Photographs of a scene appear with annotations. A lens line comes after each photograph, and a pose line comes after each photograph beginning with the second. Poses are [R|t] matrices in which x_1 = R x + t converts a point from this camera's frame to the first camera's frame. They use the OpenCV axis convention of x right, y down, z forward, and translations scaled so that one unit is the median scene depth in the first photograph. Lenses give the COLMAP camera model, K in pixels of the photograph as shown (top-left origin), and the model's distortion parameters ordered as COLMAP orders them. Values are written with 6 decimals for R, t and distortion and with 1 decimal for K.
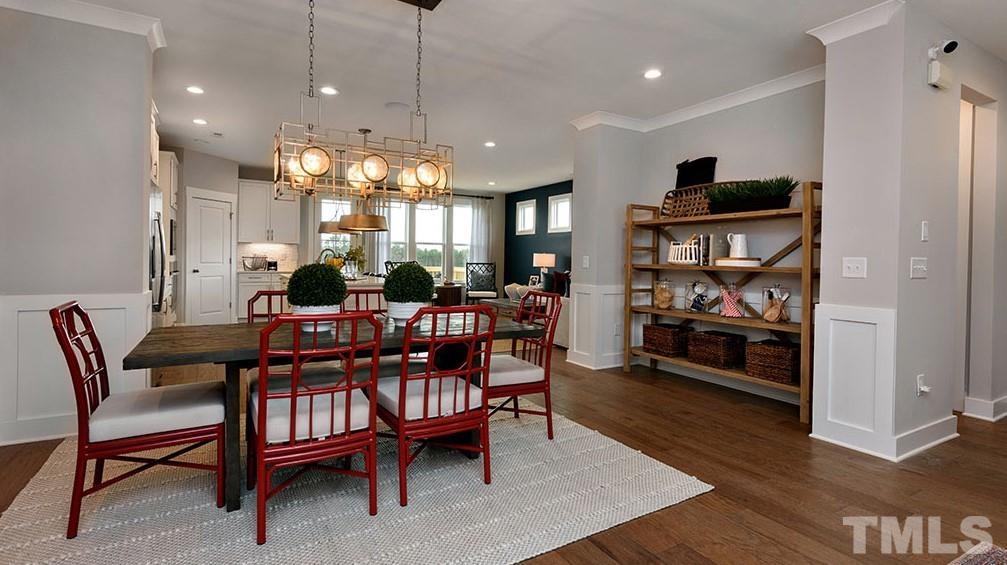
lens RADIAL K [[488.8, 0, 503.5], [0, 488.8, 282.5], [0, 0, 1]] dist [0.000365, -0.000017]
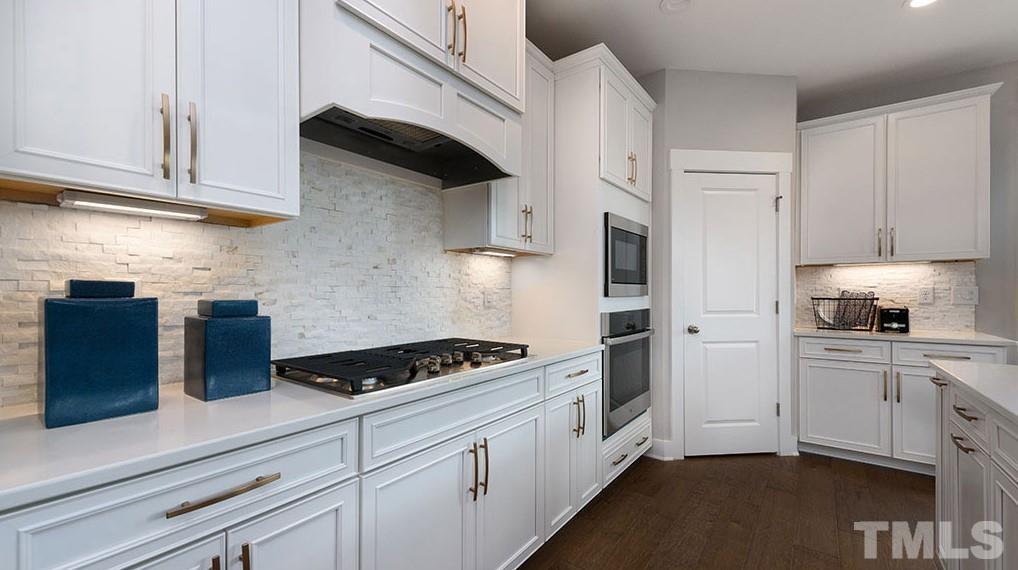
lens RADIAL K [[416.8, 0, 509.0], [0, 416.8, 285.0], [0, 0, 1]] dist [-0.000163, -0.000071]
pose [[0.387567, -0.023762, -0.921535, -0.295536], [-0.039797, 0.998304, -0.042479, -0.037812], [0.920982, 0.053138, 0.385964, 0.609684]]
